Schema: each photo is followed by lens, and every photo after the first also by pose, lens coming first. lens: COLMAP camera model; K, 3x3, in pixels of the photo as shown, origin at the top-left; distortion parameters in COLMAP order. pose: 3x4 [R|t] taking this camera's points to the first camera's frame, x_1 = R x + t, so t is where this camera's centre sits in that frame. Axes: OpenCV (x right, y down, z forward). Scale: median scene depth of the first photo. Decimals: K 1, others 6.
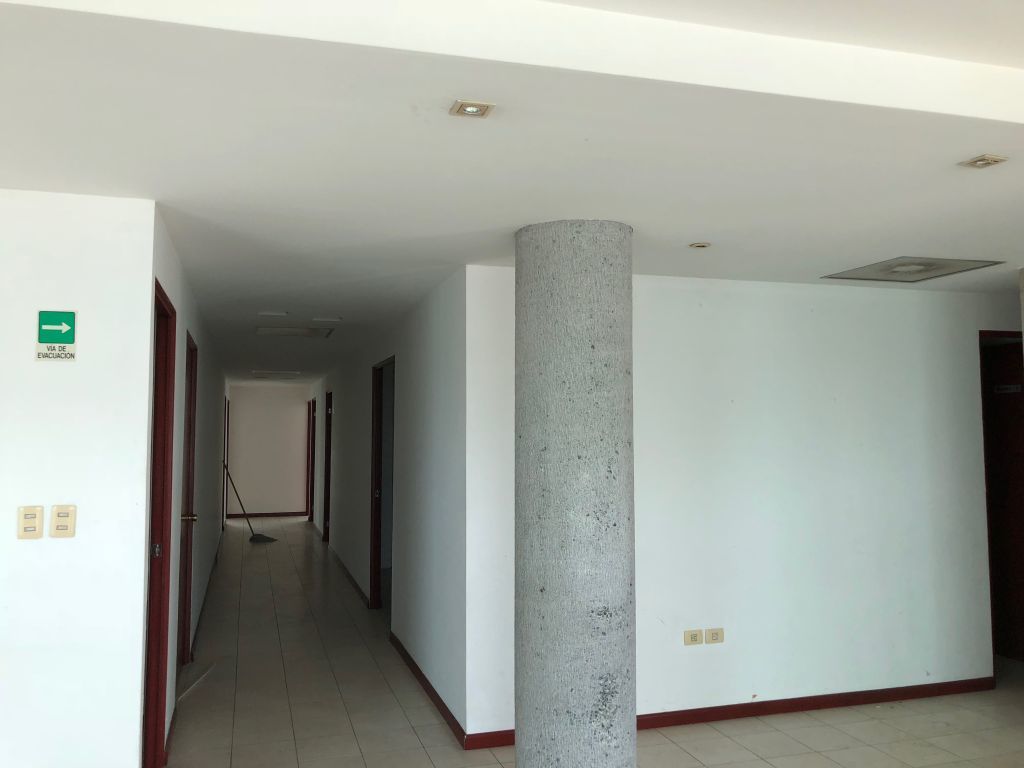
lens RADIAL K [[830.0, 0, 508.9], [0, 830.0, 382.1], [0, 0, 1]] dist [0.036031, -0.016908]
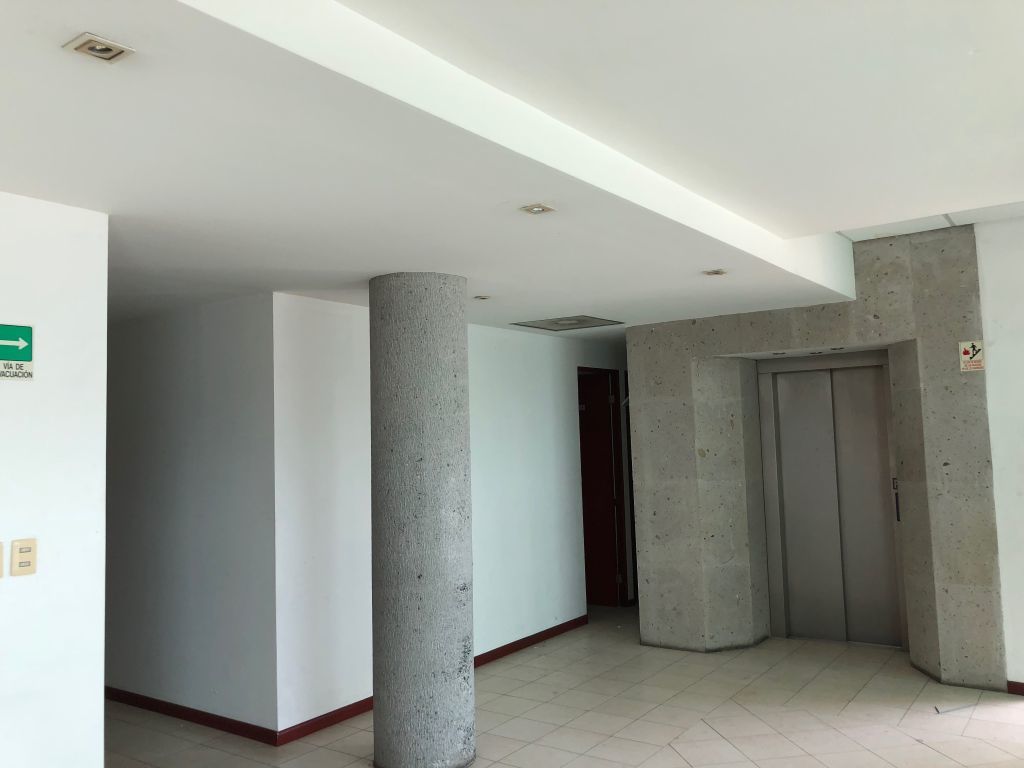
lens RADIAL K [[830.0, 0, 513.1], [0, 830.0, 383.5], [0, 0, 1]] dist [0.036031, -0.016908]
pose [[0.791291, 0.018619, 0.611156, -0.599856], [-0.007146, 0.999750, -0.021206, -0.005543], [-0.611398, 0.012413, 0.791226, -0.042519]]
